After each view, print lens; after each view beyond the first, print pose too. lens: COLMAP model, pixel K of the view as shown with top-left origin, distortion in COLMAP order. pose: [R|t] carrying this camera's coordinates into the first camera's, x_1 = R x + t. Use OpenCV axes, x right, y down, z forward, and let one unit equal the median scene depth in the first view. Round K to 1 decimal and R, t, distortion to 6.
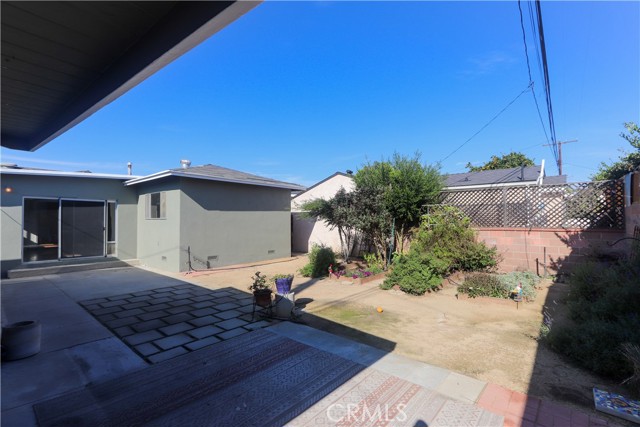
lens RADIAL K [[300.6, 0, 326.6], [0, 300.6, 217.0], [0, 0, 1]] dist [0.003860, 0.000374]
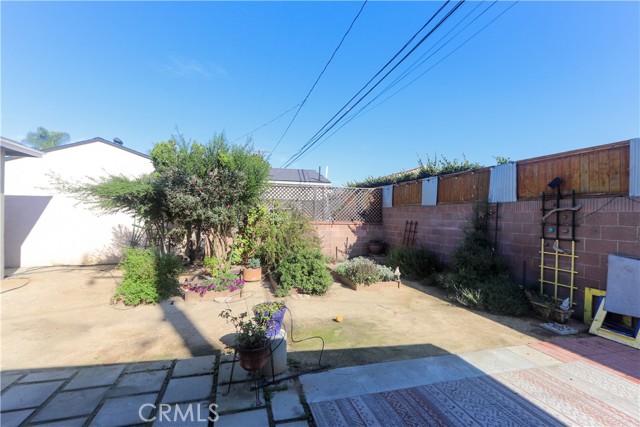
lens RADIAL K [[300.6, 0, 326.6], [0, 300.6, 217.0], [0, 0, 1]] dist [0.003860, 0.000374]
pose [[0.563506, 0.005280, 0.826095, -0.647260], [-0.025153, 0.999626, 0.010769, 0.008509], [-0.825729, -0.026847, 0.563427, 0.636565]]
